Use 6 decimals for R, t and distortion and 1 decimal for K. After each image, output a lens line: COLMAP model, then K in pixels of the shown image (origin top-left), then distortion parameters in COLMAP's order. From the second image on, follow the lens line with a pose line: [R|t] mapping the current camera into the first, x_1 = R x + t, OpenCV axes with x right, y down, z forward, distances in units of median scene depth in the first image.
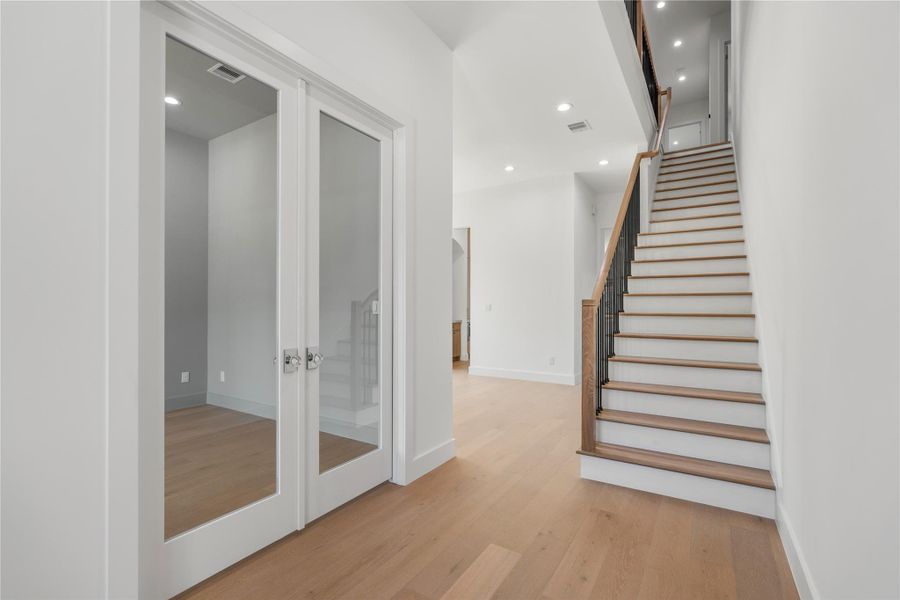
lens RADIAL K [[401.0, 0, 445.1], [0, 401.0, 304.0], [0, 0, 1]] dist [-0.002909, -0.000156]
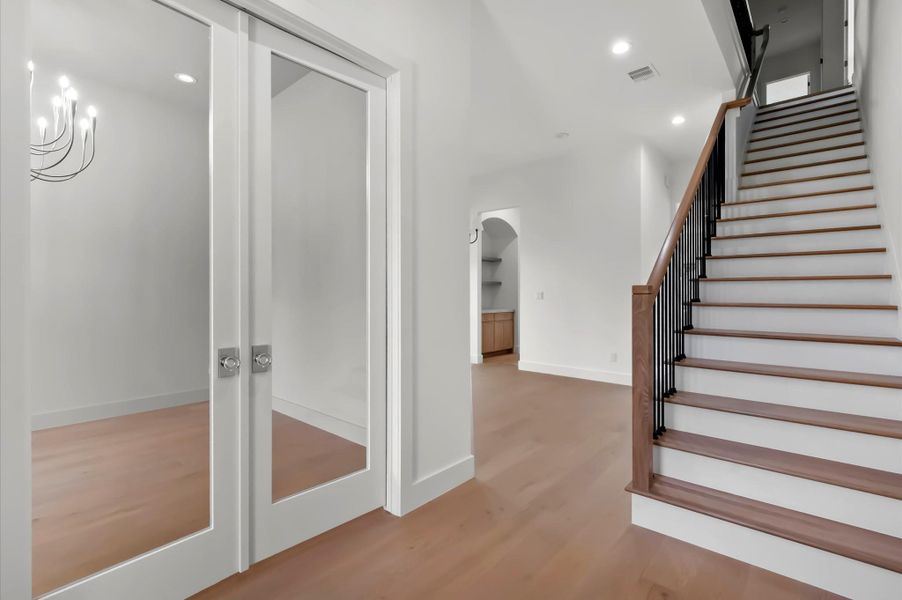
lens RADIAL K [[402.6, 0, 451.3], [0, 402.6, 294.1], [0, 0, 1]] dist [-0.000604, -0.000088]
pose [[0.987789, -0.000988, -0.155793, 0.102255], [0.001748, 0.999987, 0.004740, 0.001198], [0.155786, -0.004955, 0.987778, 0.171111]]
